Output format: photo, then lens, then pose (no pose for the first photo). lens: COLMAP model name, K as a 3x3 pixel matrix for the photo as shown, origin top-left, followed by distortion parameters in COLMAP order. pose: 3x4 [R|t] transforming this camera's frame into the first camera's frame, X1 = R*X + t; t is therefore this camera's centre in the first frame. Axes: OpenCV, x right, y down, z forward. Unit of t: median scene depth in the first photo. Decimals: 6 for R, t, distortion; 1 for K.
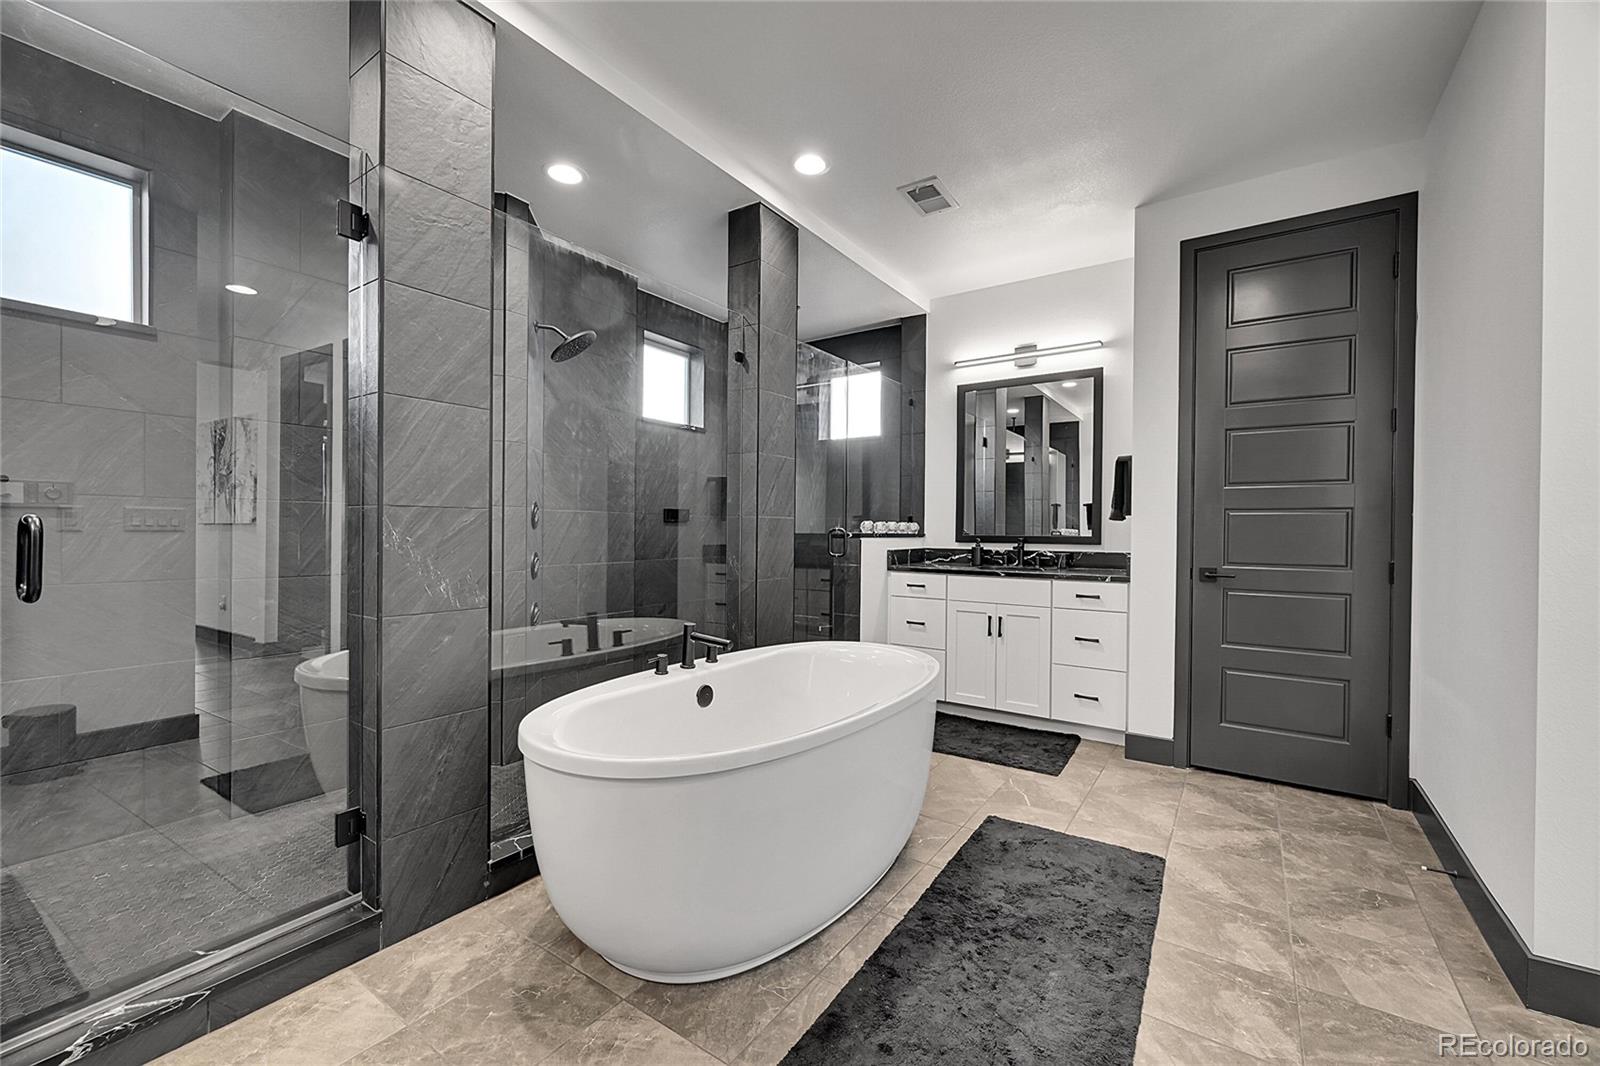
lens RADIAL K [[628.7, 0, 809.5], [0, 628.7, 534.5], [0, 0, 1]] dist [-0.003192, -0.000145]
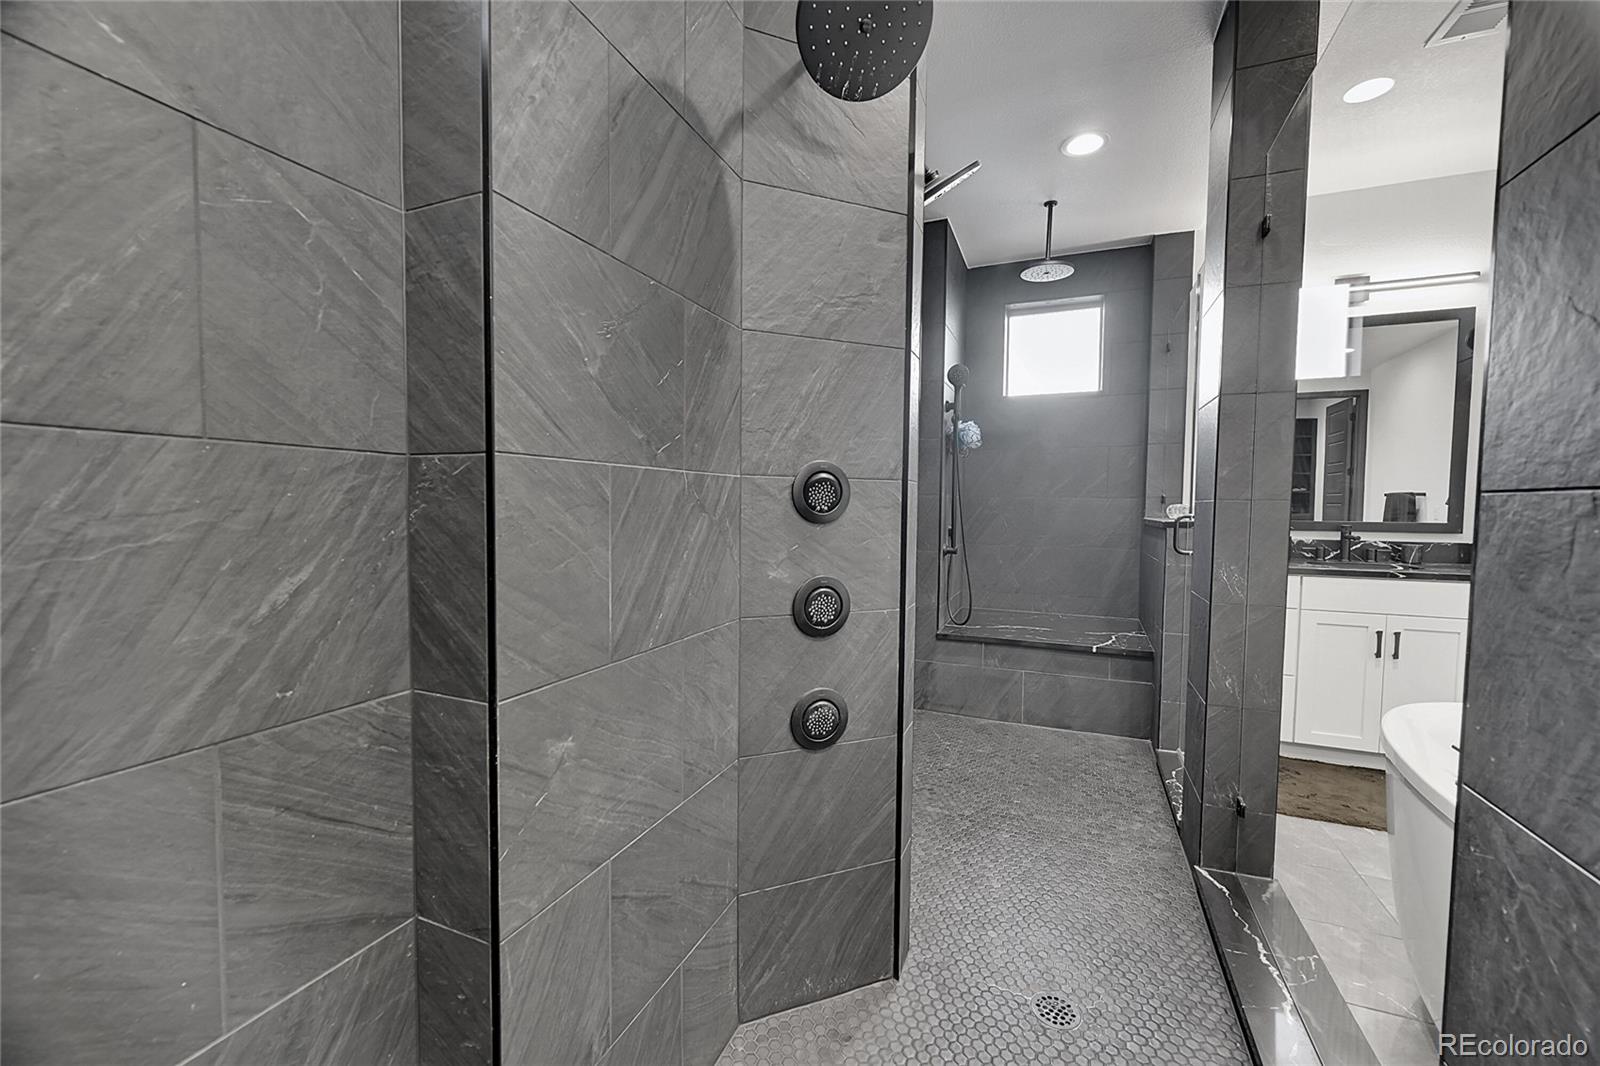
lens RADIAL K [[628.7, 0, 804.4], [0, 628.7, 530.8], [0, 0, 1]] dist [-0.003192, -0.000145]
pose [[0.976489, -0.011101, 0.215280, -0.656436], [0.004133, 0.999454, 0.032791, -0.020670], [-0.215526, -0.031131, 0.976002, 0.513615]]
